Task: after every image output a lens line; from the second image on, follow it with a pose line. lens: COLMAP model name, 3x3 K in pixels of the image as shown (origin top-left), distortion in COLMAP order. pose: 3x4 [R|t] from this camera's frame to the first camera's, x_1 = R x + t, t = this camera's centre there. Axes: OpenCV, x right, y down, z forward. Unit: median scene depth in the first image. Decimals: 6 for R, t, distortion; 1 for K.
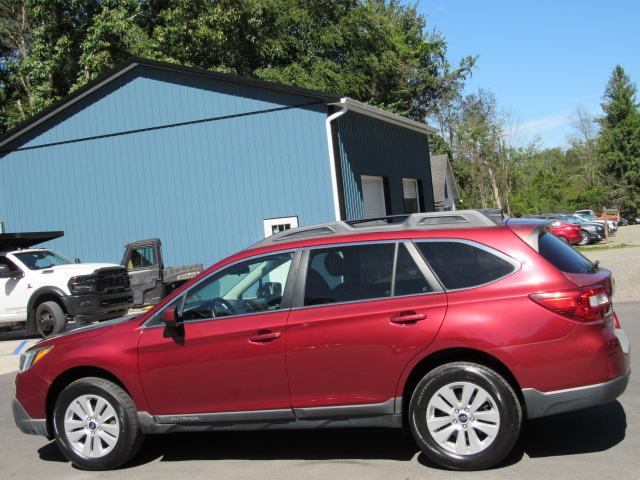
lens RADIAL K [[884.4, 0, 316.2], [0, 884.4, 240.6], [0, 0, 1]] dist [-0.109580, 0.128174]
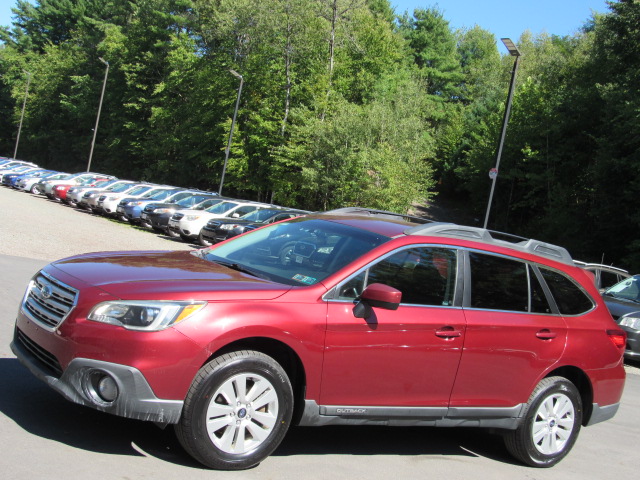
lens RADIAL K [[884.4, 0, 316.2], [0, 884.4, 240.6], [0, 0, 1]] dist [-0.109580, 0.128174]
pose [[0.570069, 0.186670, 0.800110, -0.245778], [-0.239478, 0.969313, -0.055521, 0.025812], [-0.785921, -0.159958, 0.597278, 0.144061]]
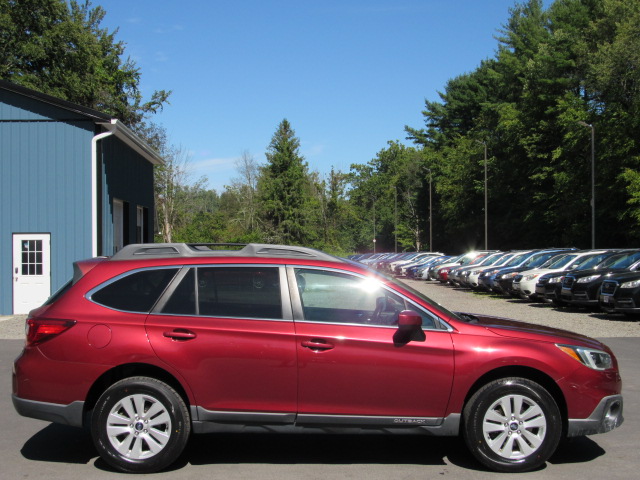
lens RADIAL K [[892.8, 0, 314.0], [0, 892.8, 241.2], [0, 0, 1]] dist [-0.099499, 0.083209]
pose [[0.916634, 0.096441, 0.387919, -0.132556], [-0.081308, 0.995155, -0.055279, 0.011929], [-0.391370, 0.019130, 0.920034, -0.005803]]
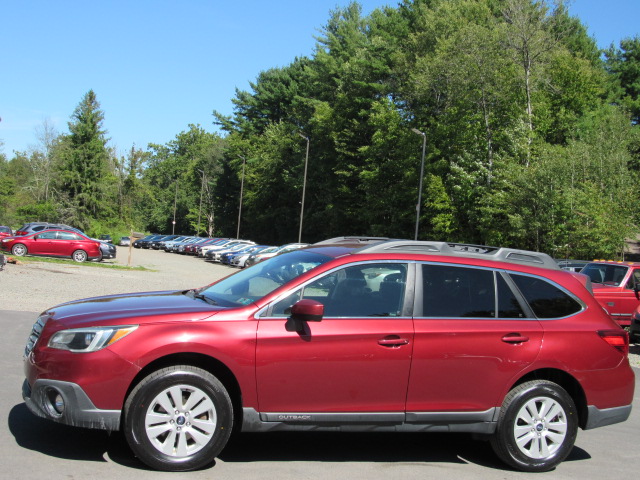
lens RADIAL K [[884.4, 0, 316.2], [0, 884.4, 240.6], [0, 0, 1]] dist [-0.109580, 0.128174]
pose [[0.780851, 0.167440, 0.601860, -0.201997], [-0.157775, 0.985037, -0.069345, 0.020450], [-0.604466, -0.040810, 0.795585, 0.061903]]
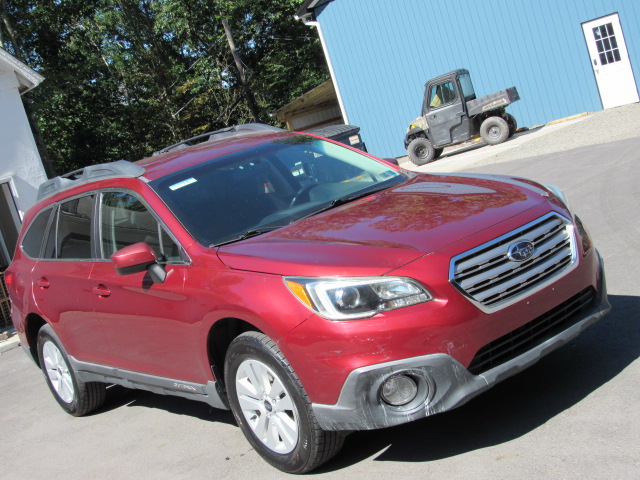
lens RADIAL K [[891.1, 0, 315.4], [0, 891.1, 242.4], [0, 0, 1]] dist [-0.082976, 0.077345]
pose [[0.854805, -0.084228, -0.512069, 0.146204], [0.194911, 0.966607, 0.166376, -0.010602], [0.480956, -0.242027, 0.842677, 0.090394]]
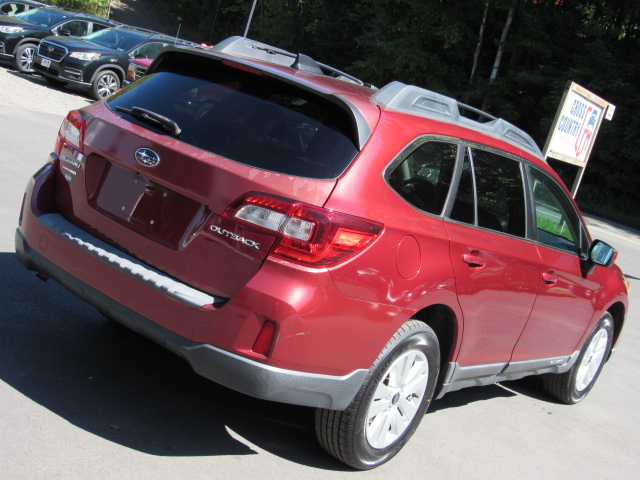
lens RADIAL K [[891.1, 0, 315.4], [0, 891.1, 242.4], [0, 0, 1]] dist [-0.082976, 0.077345]
pose [[0.219246, 0.002768, 0.975666, -0.240491], [-0.306591, 0.949536, 0.066201, 0.024008], [-0.926247, -0.313645, 0.209031, 0.263815]]
